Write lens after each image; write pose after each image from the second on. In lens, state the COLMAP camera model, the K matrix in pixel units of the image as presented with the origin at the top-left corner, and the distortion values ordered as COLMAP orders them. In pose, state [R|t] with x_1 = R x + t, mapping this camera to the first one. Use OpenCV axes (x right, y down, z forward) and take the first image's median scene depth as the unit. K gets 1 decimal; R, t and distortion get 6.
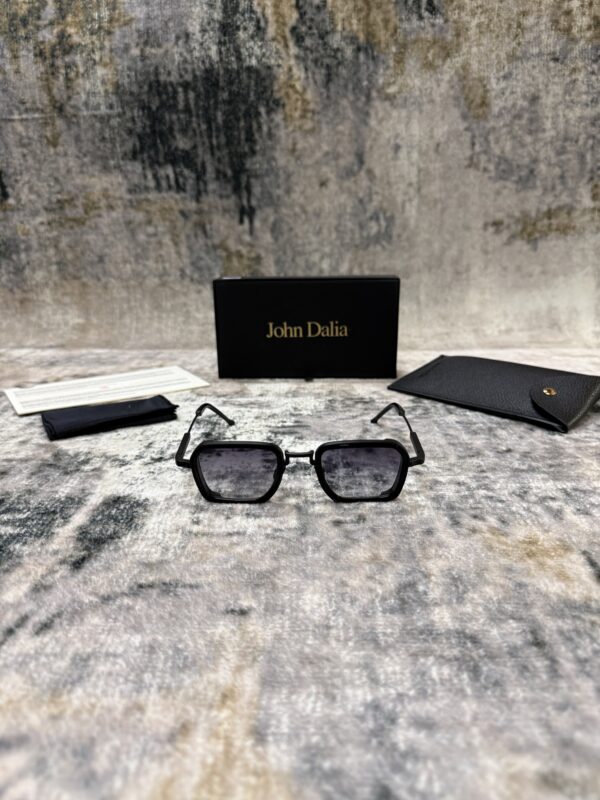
lens RADIAL K [[586.9, 0, 300.8], [0, 586.9, 401.5], [0, 0, 1]] dist [-0.007614, -0.014709]
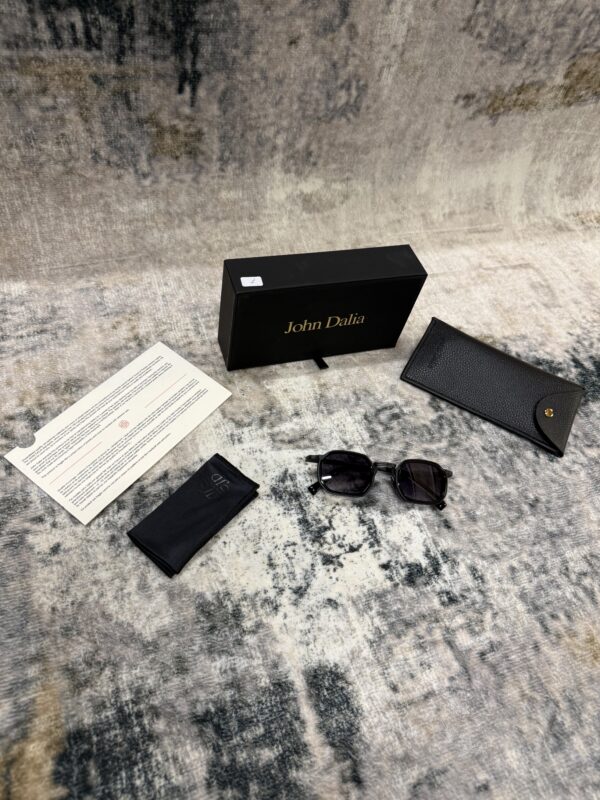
lens RADIAL K [[586.6, 0, 303.2], [0, 586.6, 400.7], [0, 0, 1]] dist [-0.016743, 0.010967]
pose [[0.912731, -0.188174, 0.362648, -0.321062], [-0.075596, 0.794510, 0.602527, -0.485816], [-0.401507, -0.577360, 0.710949, 0.227169]]
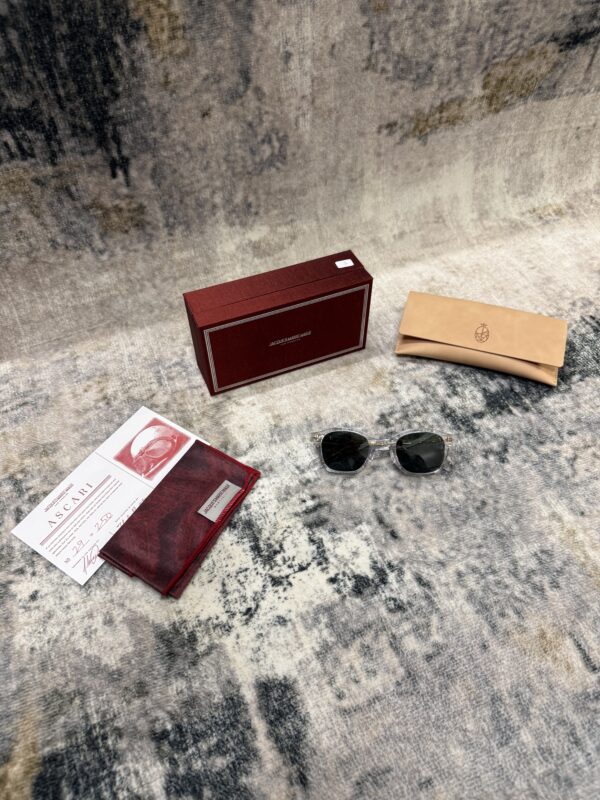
lens RADIAL K [[584.0, 0, 296.4], [0, 584.0, 403.0], [0, 0, 1]] dist [-0.008099, 0.000314]
pose [[0.917463, -0.300824, 0.260321, -0.189507], [0.102791, 0.811403, 0.575377, -0.531090], [-0.384312, -0.501128, 0.775354, 0.129960]]
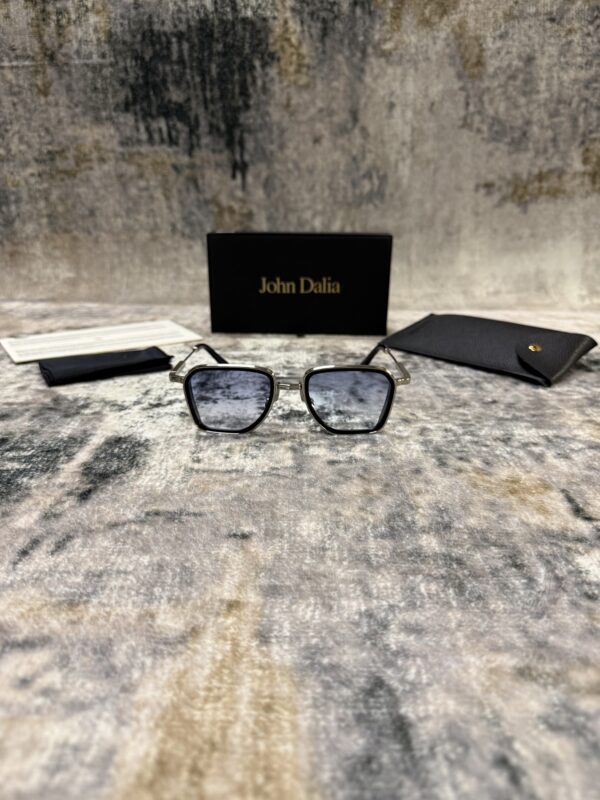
lens RADIAL K [[590.0, 0, 298.8], [0, 590.0, 397.3], [0, 0, 1]] dist [-0.019091, -0.000683]
pose [[0.999627, 0.015059, 0.022774, -0.009396], [-0.016151, 0.998689, 0.048567, 0.017302], [-0.022013, -0.048916, 0.998560, -0.020261]]
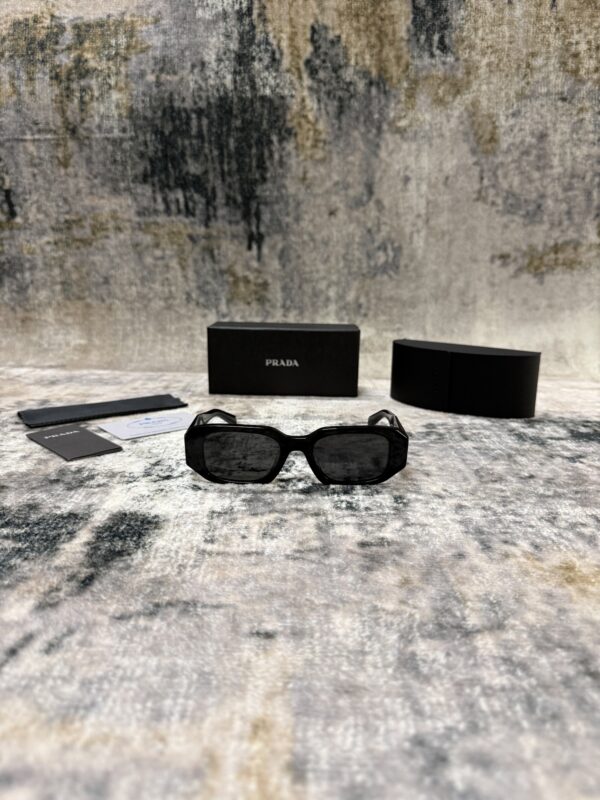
lens RADIAL K [[585.8, 0, 301.0], [0, 585.8, 401.1], [0, 0, 1]] dist [0.001676, -0.030375]
pose [[0.999551, 0.025706, 0.015367, -0.024145], [-0.024683, 0.997683, -0.063405, 0.017003], [-0.016962, 0.062997, 0.997870, 0.020430]]
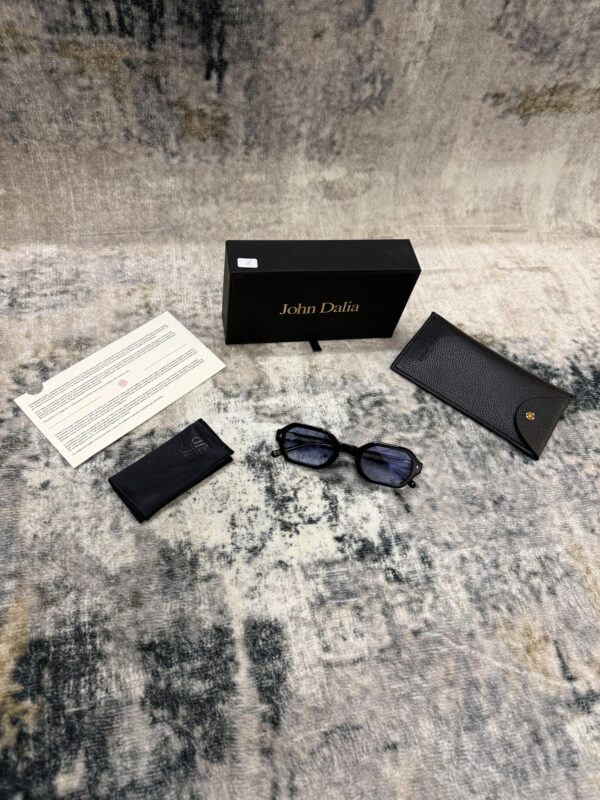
lens RADIAL K [[586.0, 0, 301.1], [0, 586.0, 400.0], [0, 0, 1]] dist [-0.010628, 0.004162]
pose [[0.960039, -0.098743, 0.261867, -0.245174], [-0.095303, 0.764420, 0.637636, -0.523794], [-0.263139, -0.637113, 0.724462, 0.157647]]
